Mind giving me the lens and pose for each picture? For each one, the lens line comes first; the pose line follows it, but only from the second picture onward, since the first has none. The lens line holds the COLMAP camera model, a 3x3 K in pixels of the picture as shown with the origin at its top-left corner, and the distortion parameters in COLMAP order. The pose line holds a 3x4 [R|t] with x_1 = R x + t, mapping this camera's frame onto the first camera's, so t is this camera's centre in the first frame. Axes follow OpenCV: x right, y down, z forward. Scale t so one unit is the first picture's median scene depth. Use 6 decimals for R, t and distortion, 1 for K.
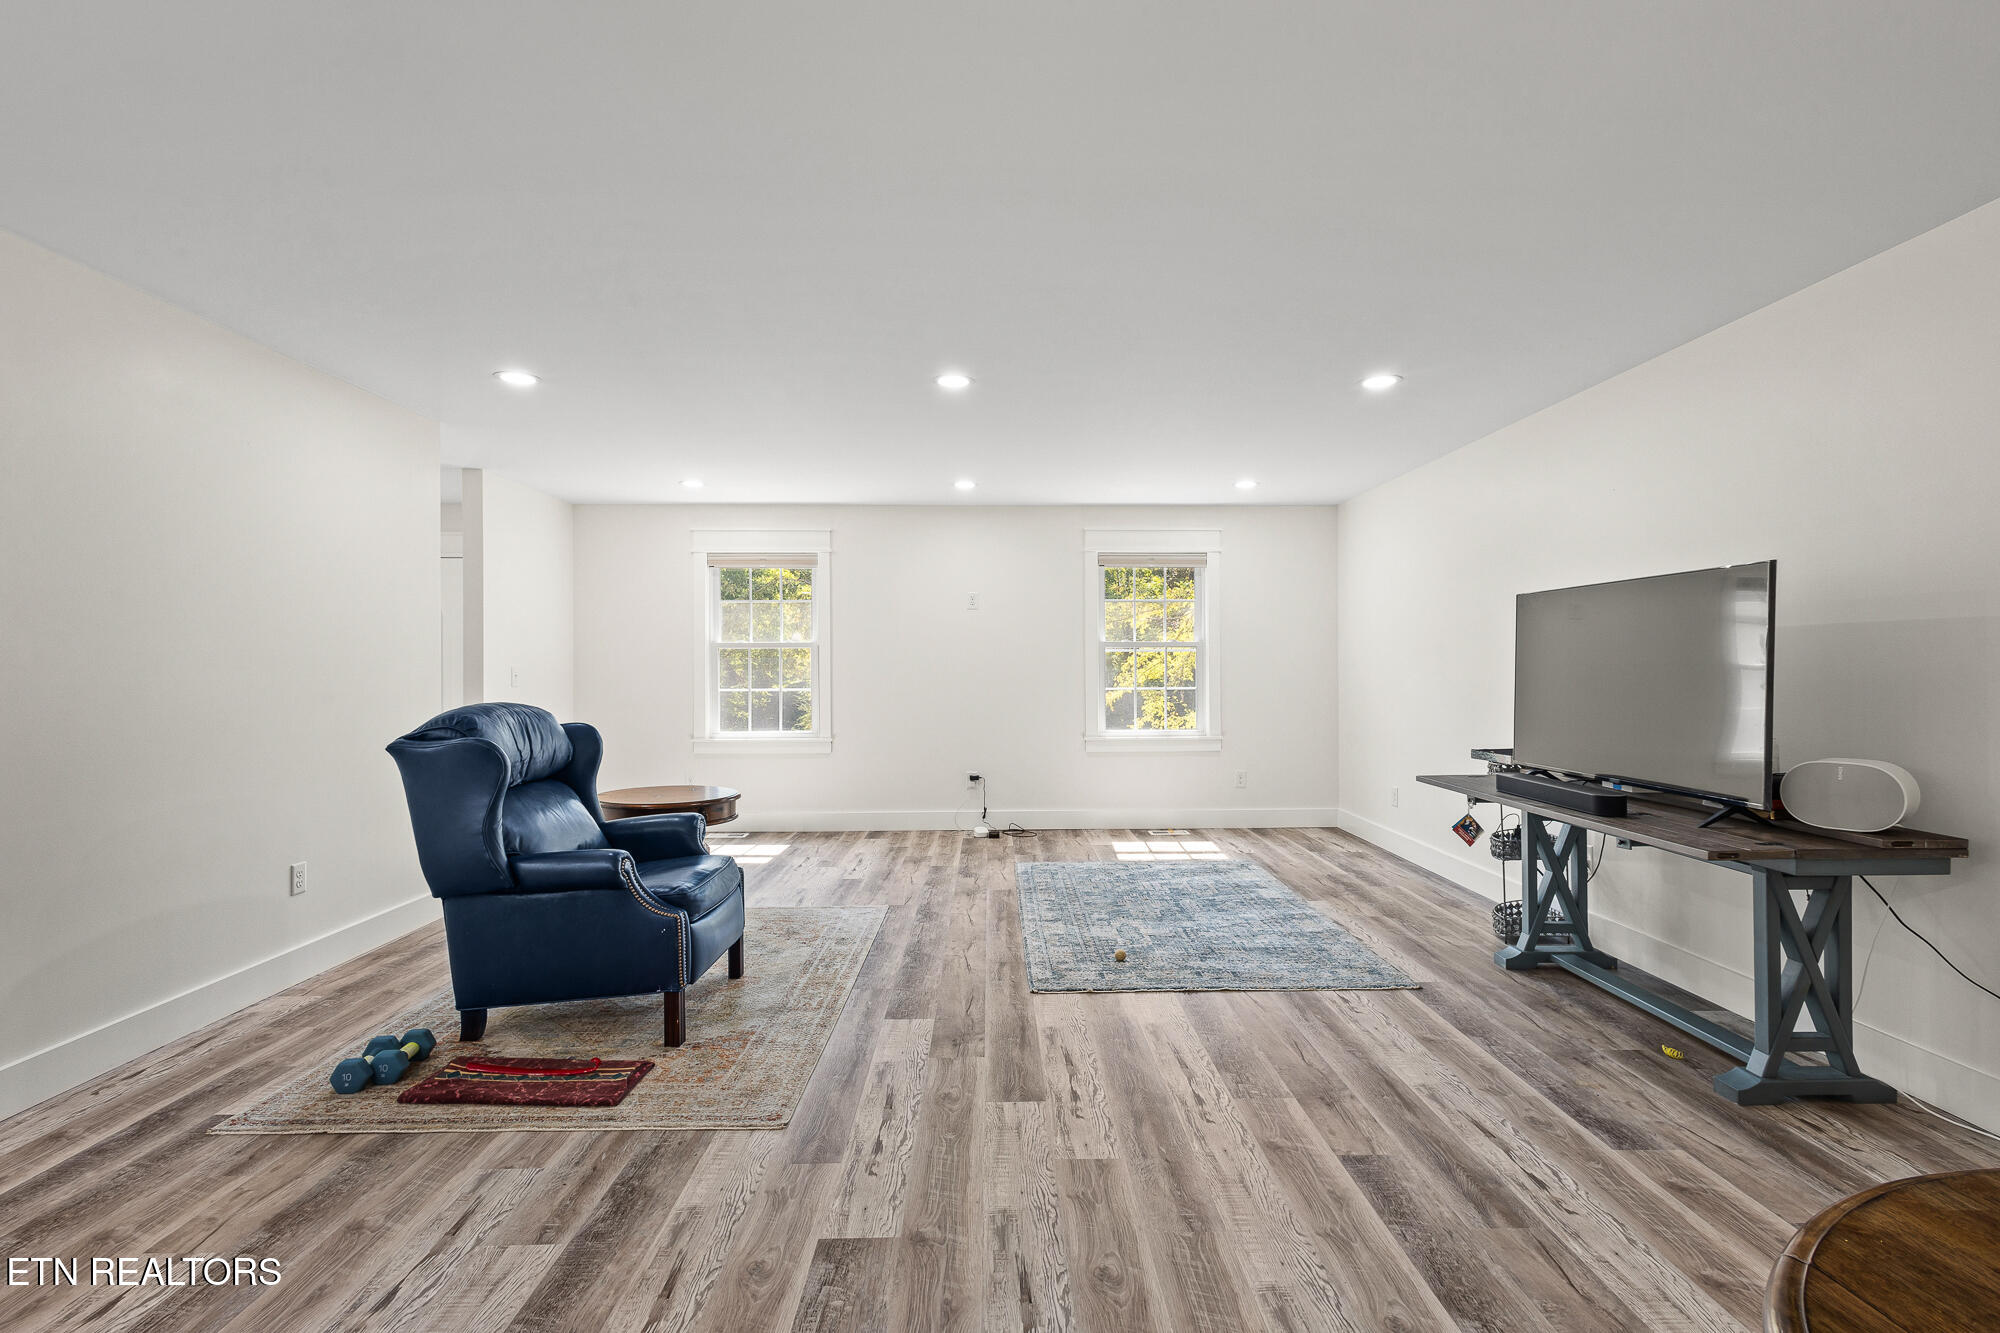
lens RADIAL K [[921.8, 0, 1012.3], [0, 921.8, 664.7], [0, 0, 1]] dist [0.010039, -0.003514]
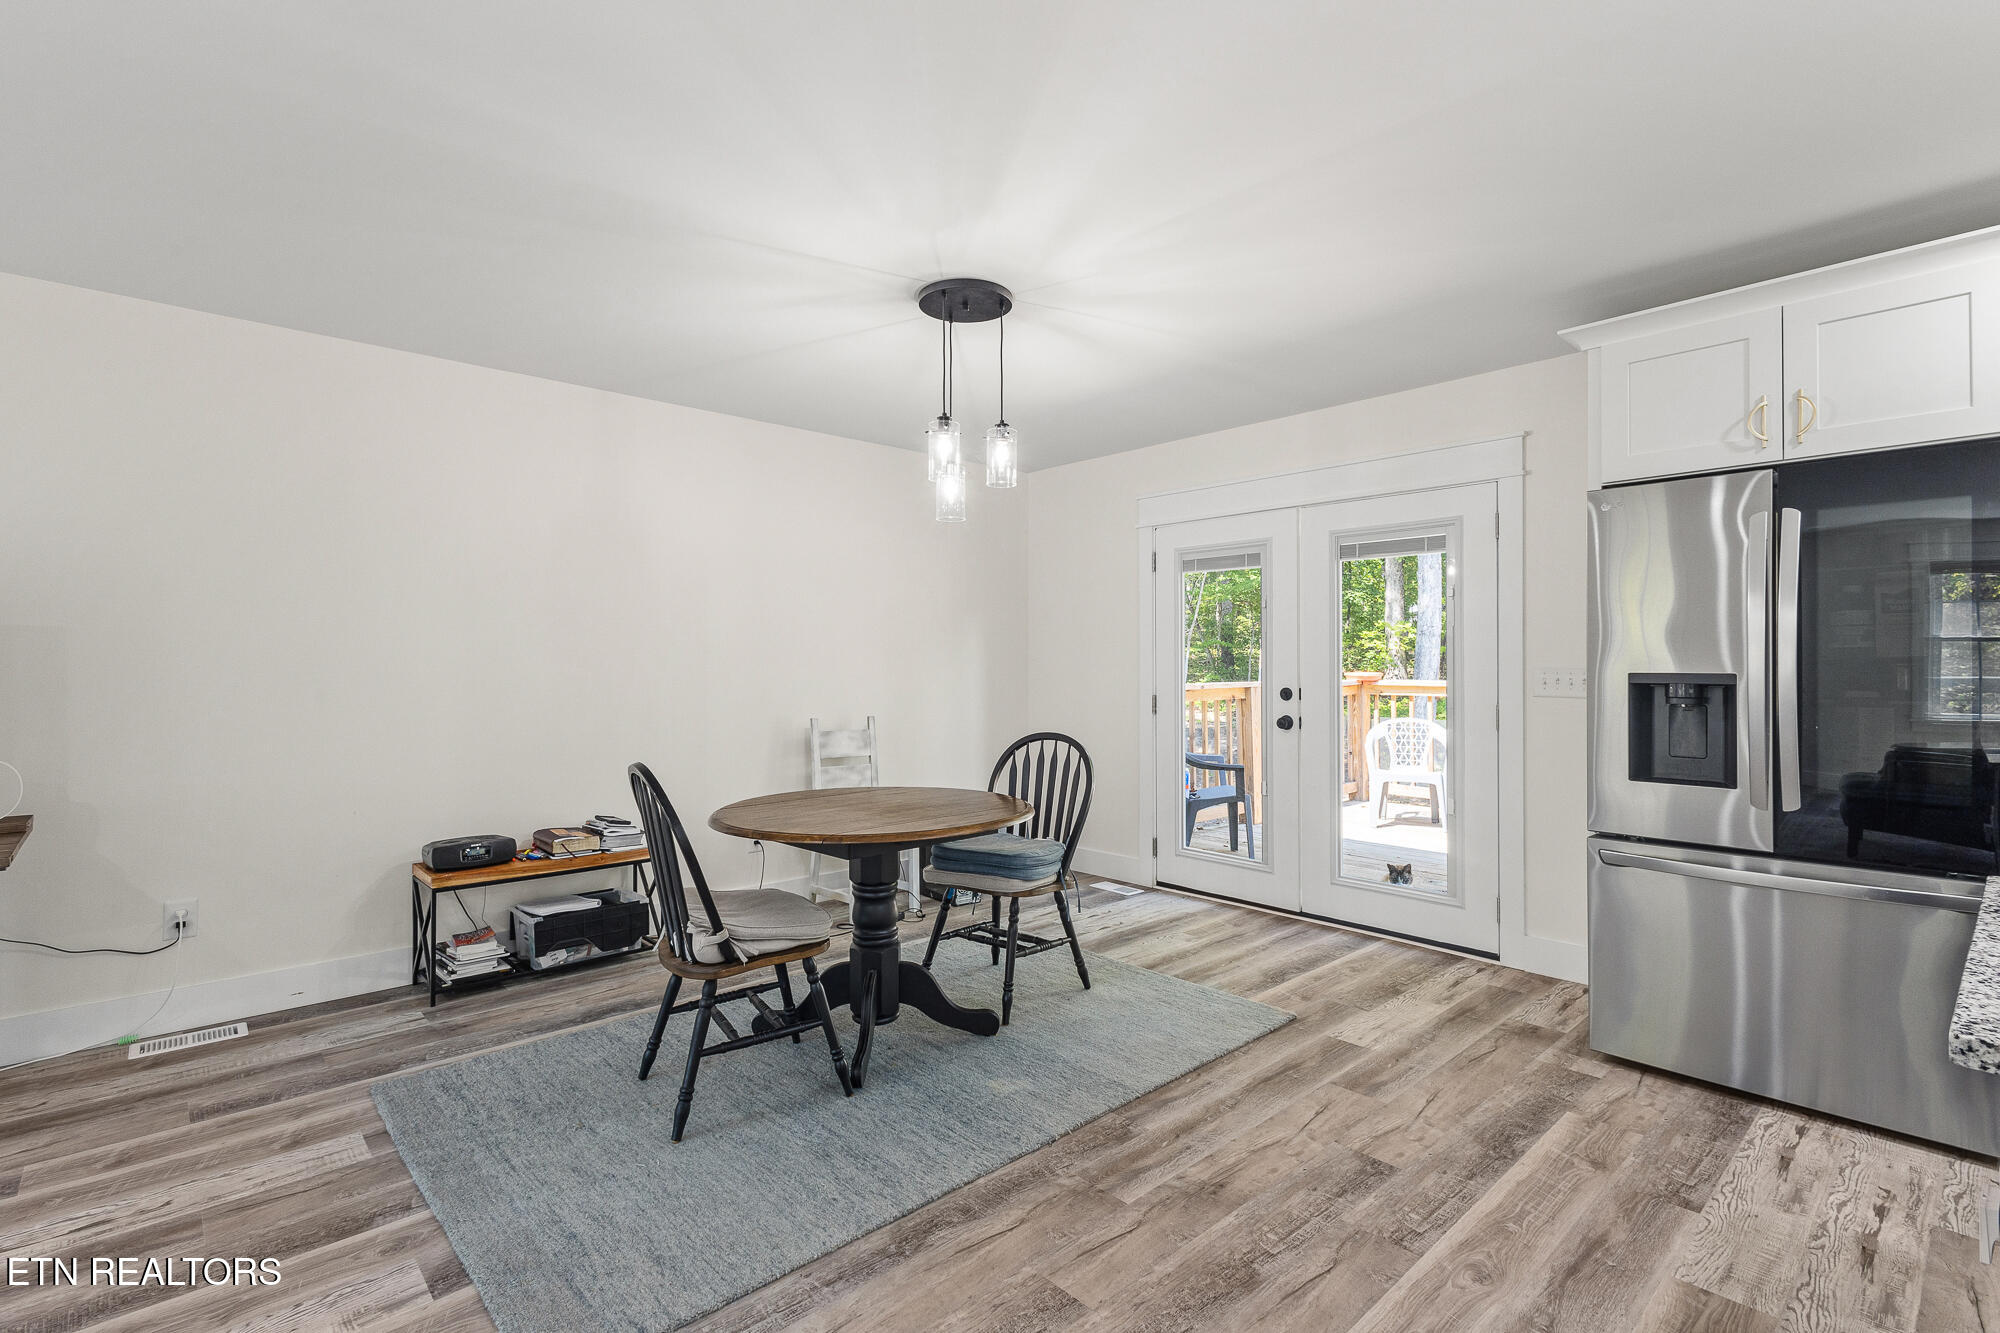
lens RADIAL K [[921.8, 0, 1001.6], [0, 921.8, 661.4], [0, 0, 1]] dist [0.010039, -0.003514]
pose [[-0.653029, 0.007707, 0.757293, -0.644453], [0.000776, 0.999955, -0.009507, 0.005649], [-0.757332, -0.005621, -0.653006, 0.815324]]
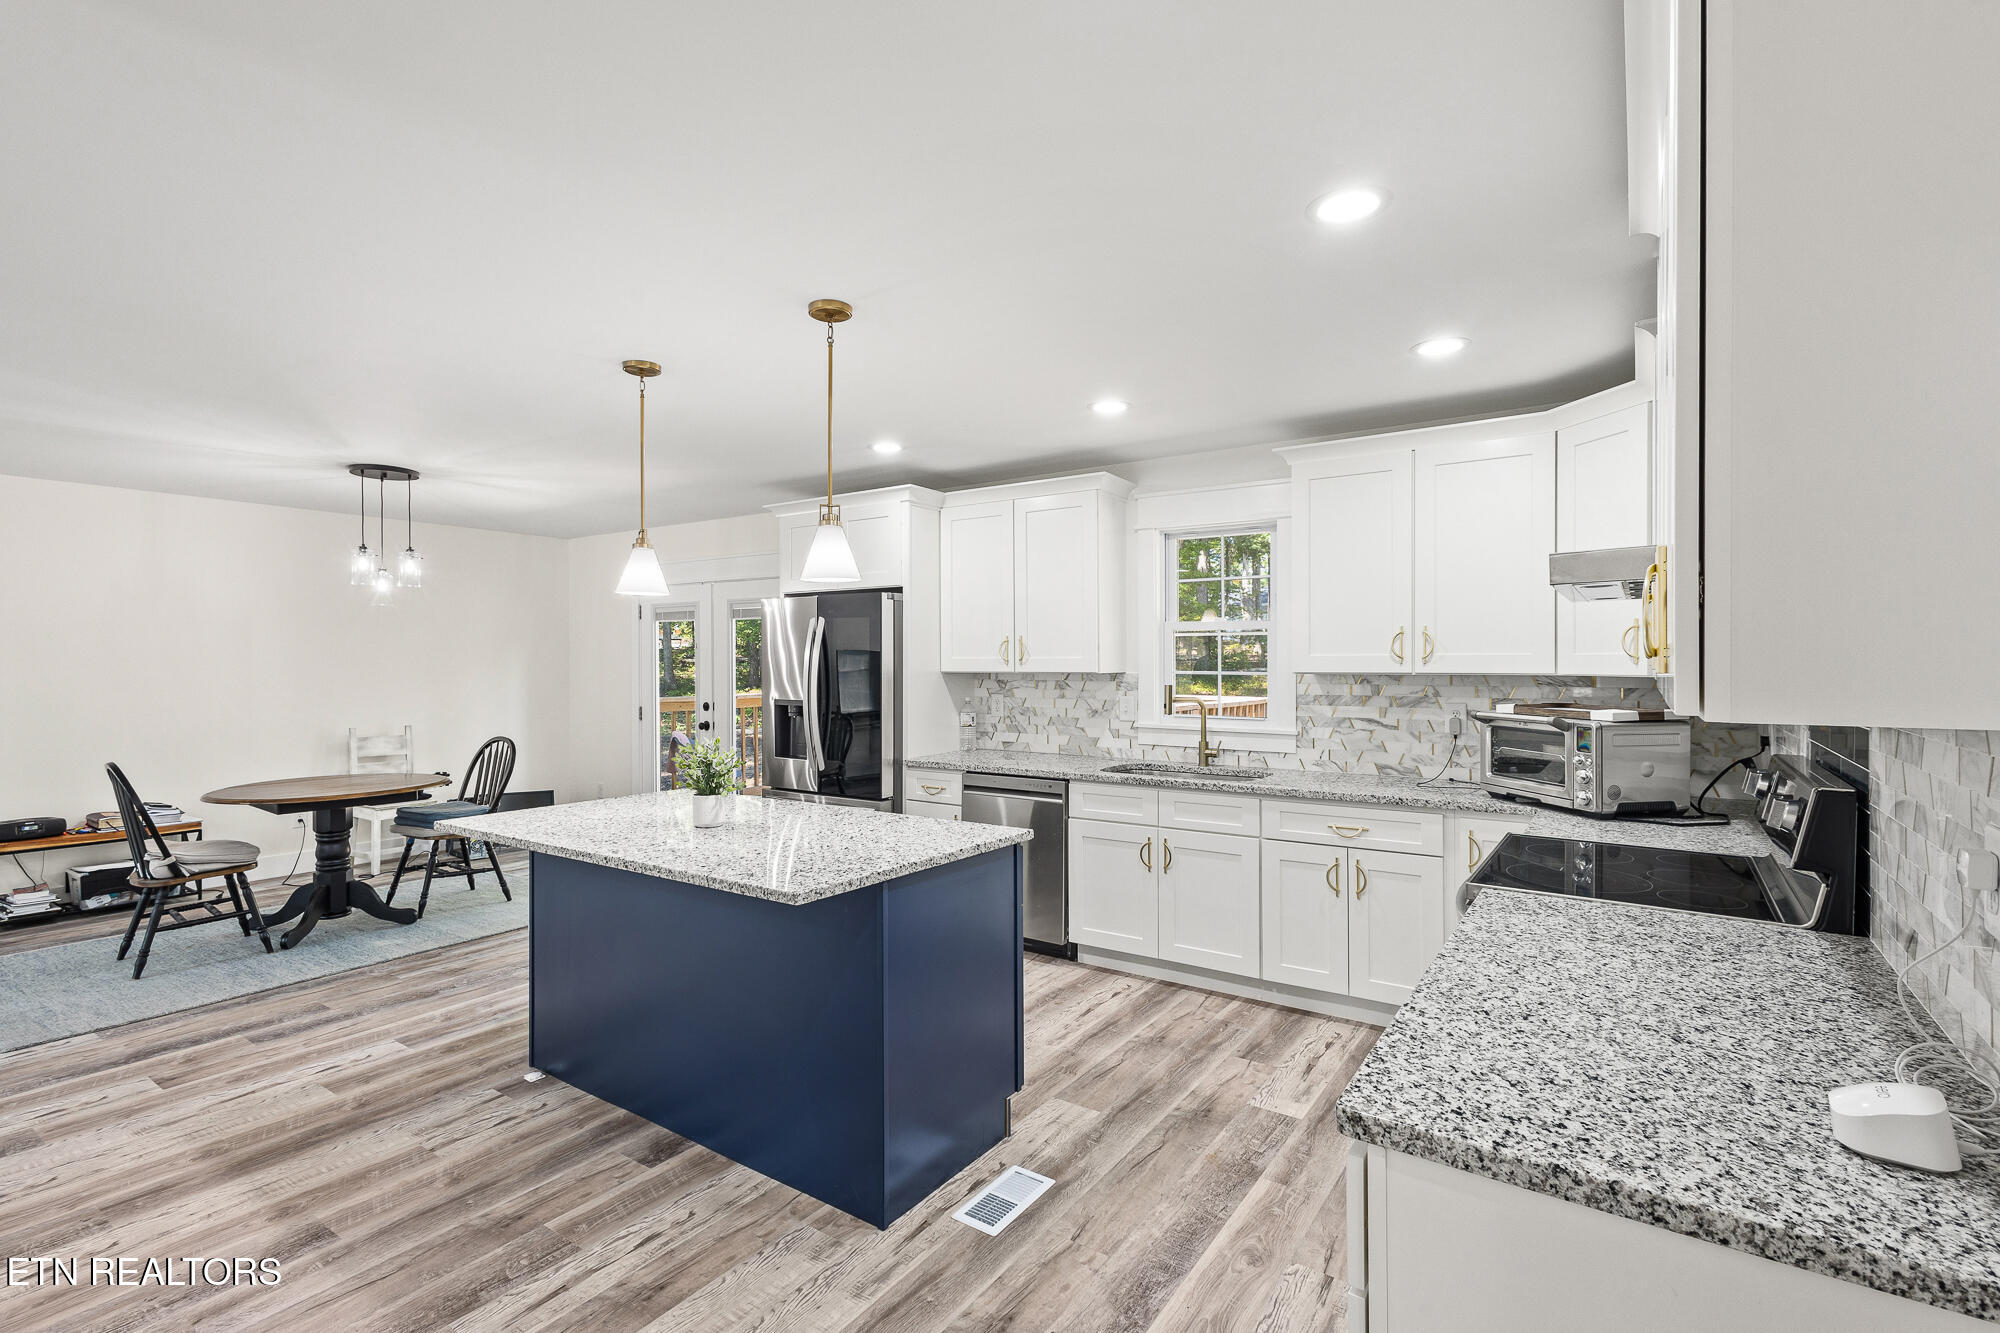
lens RADIAL K [[921.8, 0, 1006.1], [0, 921.8, 664.8], [0, 0, 1]] dist [0.010039, -0.003514]
pose [[-0.806751, 0.001582, 0.590890, -1.914323], [0.002391, 0.999997, 0.000586, -0.066847], [-0.590887, 0.001886, -0.806752, 0.870015]]
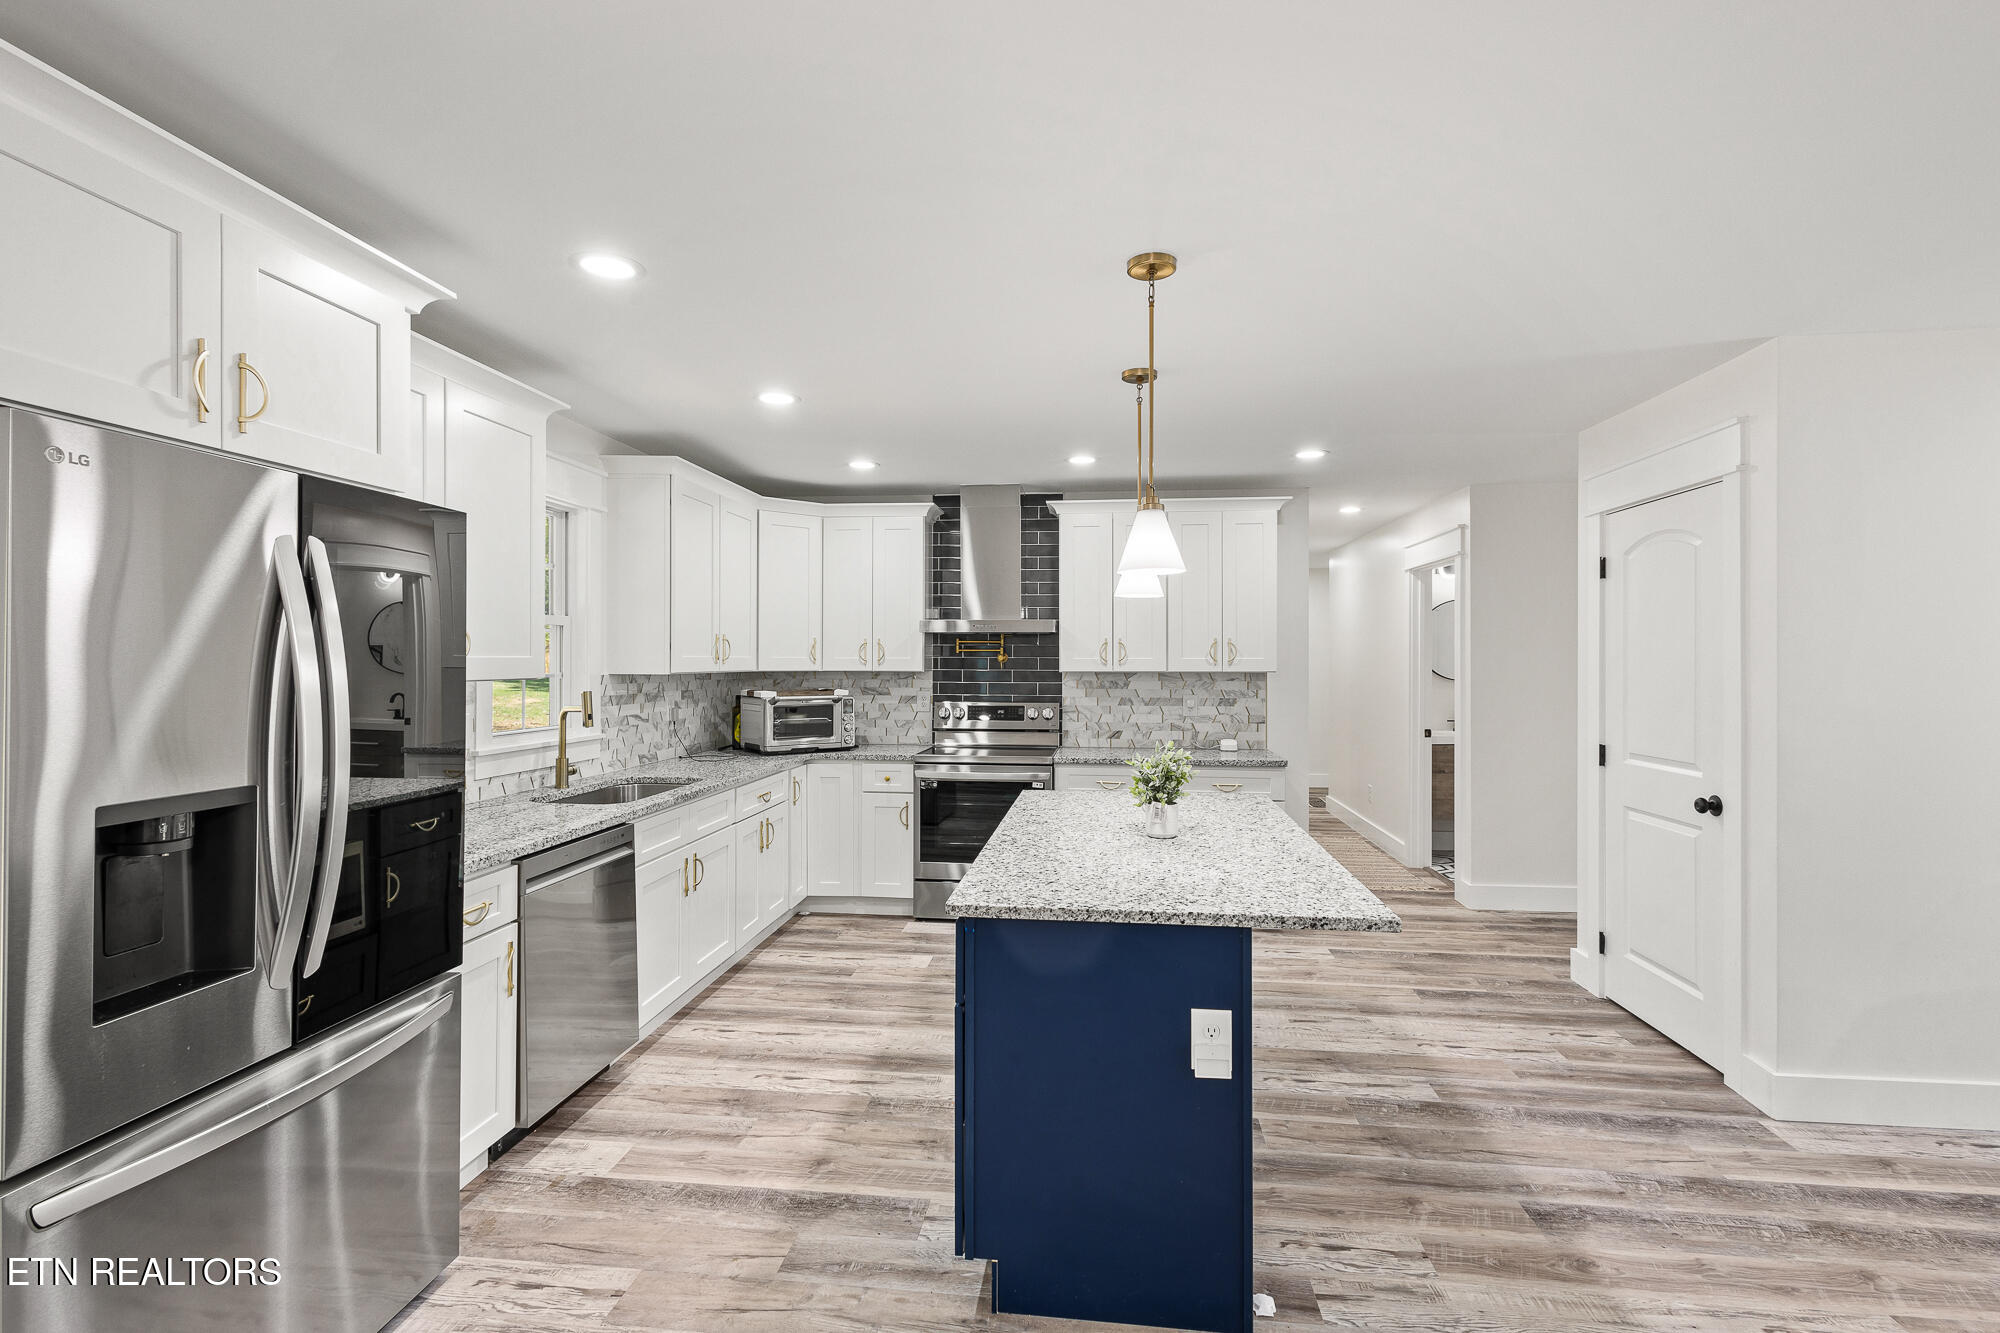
lens RADIAL K [[921.8, 0, 1005.2], [0, 921.8, 663.5], [0, 0, 1]] dist [0.010039, -0.003514]
pose [[-0.136716, 0.006156, -0.990591, 0.170168], [0.000791, 0.999981, 0.006105, -0.077808], [0.990610, 0.000051, -0.136718, 0.126989]]
